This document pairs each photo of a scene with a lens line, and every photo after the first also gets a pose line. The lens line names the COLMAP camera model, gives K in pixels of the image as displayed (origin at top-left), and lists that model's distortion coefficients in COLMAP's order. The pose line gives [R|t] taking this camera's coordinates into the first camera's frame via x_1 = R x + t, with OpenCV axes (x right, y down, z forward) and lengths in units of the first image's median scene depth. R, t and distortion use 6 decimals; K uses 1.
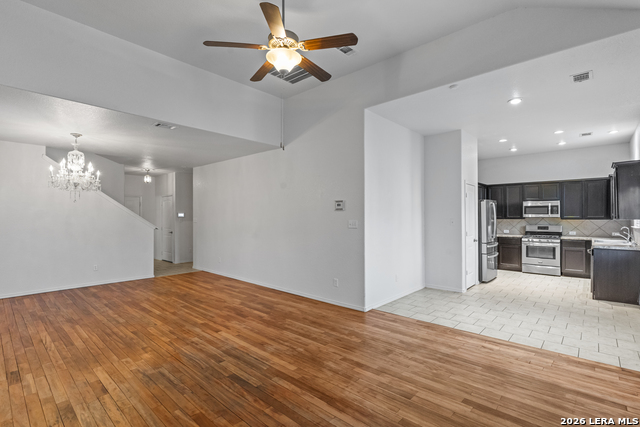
lens RADIAL K [[301.8, 0, 319.2], [0, 301.8, 214.9], [0, 0, 1]] dist [-0.001114, -0.000984]
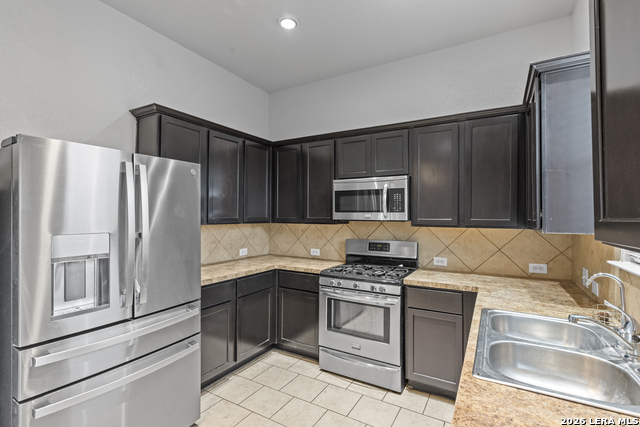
lens RADIAL K [[301.8, 0, 322.2], [0, 301.8, 212.9], [0, 0, 1]] dist [-0.001114, -0.000984]
pose [[0.977210, 0.012672, 0.211894, 0.638703], [-0.012083, 0.999919, -0.004075, 0.001050], [-0.211929, 0.001422, 0.977284, 0.683616]]
